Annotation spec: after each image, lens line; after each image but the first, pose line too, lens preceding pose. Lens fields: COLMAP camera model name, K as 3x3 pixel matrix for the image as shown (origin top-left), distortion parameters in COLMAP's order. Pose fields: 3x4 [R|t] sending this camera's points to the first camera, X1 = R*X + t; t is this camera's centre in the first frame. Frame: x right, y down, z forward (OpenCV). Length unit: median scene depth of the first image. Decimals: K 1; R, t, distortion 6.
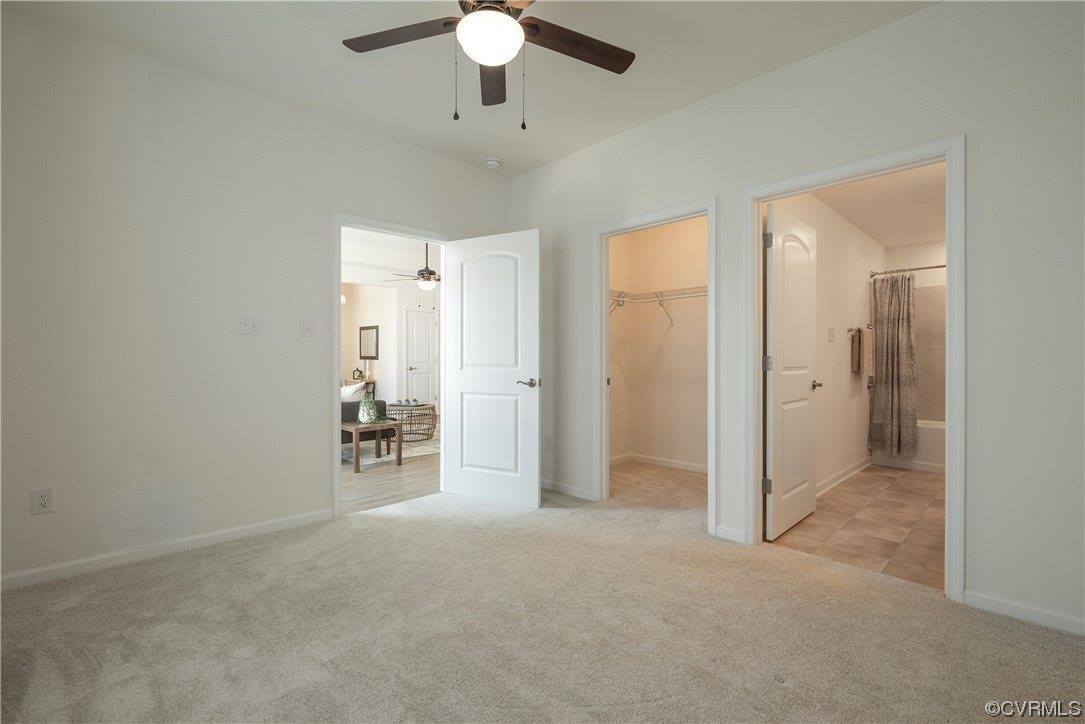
lens RADIAL K [[473.4, 0, 542.5], [0, 473.4, 362.0], [0, 0, 1]] dist [0.000396, -0.000116]
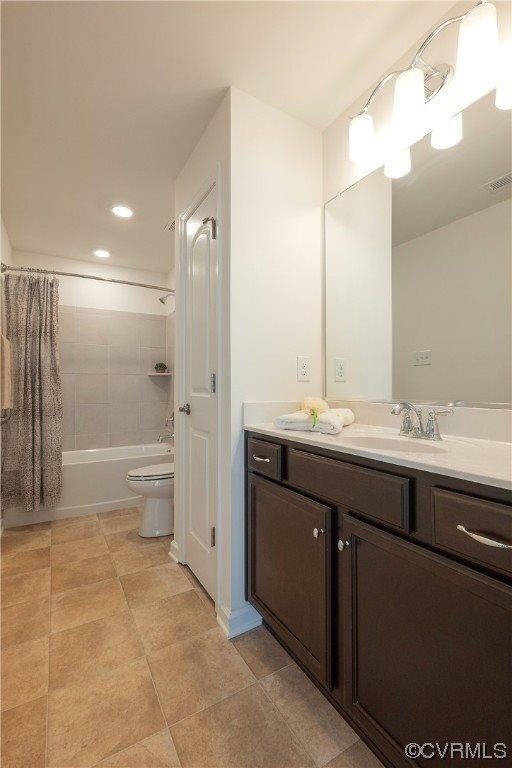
lens RADIAL K [[335.1, 0, 256.0], [0, 335.1, 384.0], [0, 0, 1]] dist [0.000396, -0.000116]
pose [[0.223772, 0.006006, 0.974623, 0.297977], [0.005771, 0.999955, -0.007487, 0.000643], [-0.974625, 0.007300, 0.223727, 0.536111]]
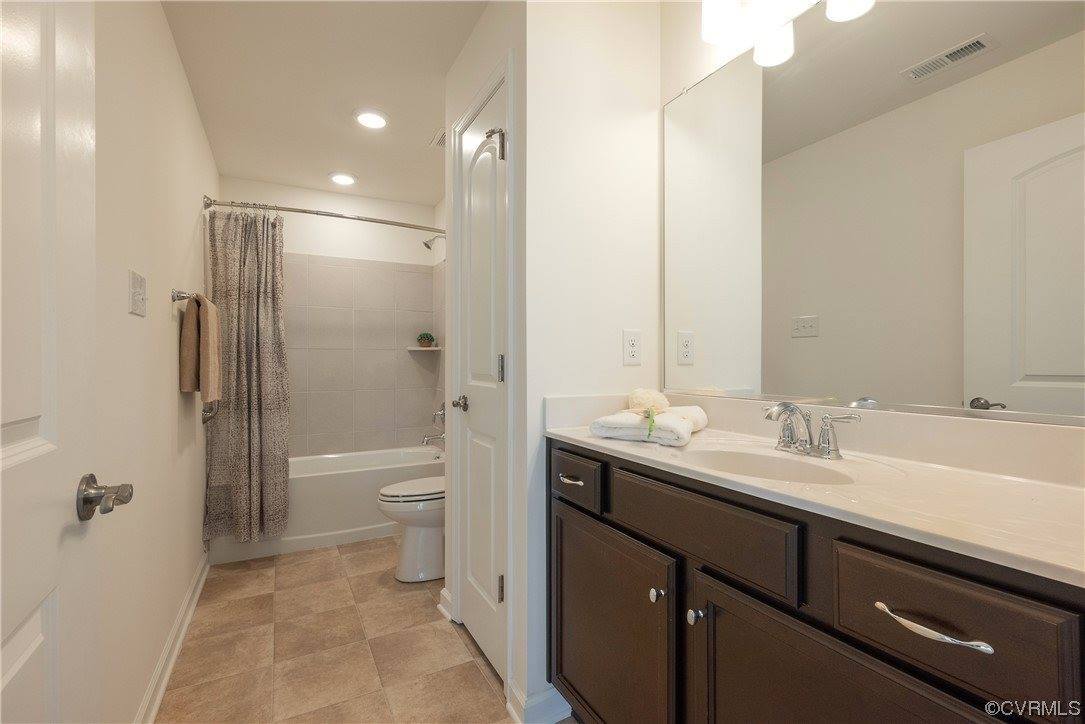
lens RADIAL K [[473.4, 0, 542.5], [0, 473.4, 362.0], [0, 0, 1]] dist [0.000396, -0.000116]
pose [[0.257623, -0.001542, 0.966244, 0.304750], [0.005257, 0.999986, 0.000194, -0.007105], [-0.966231, 0.005029, 0.257628, 0.540327]]
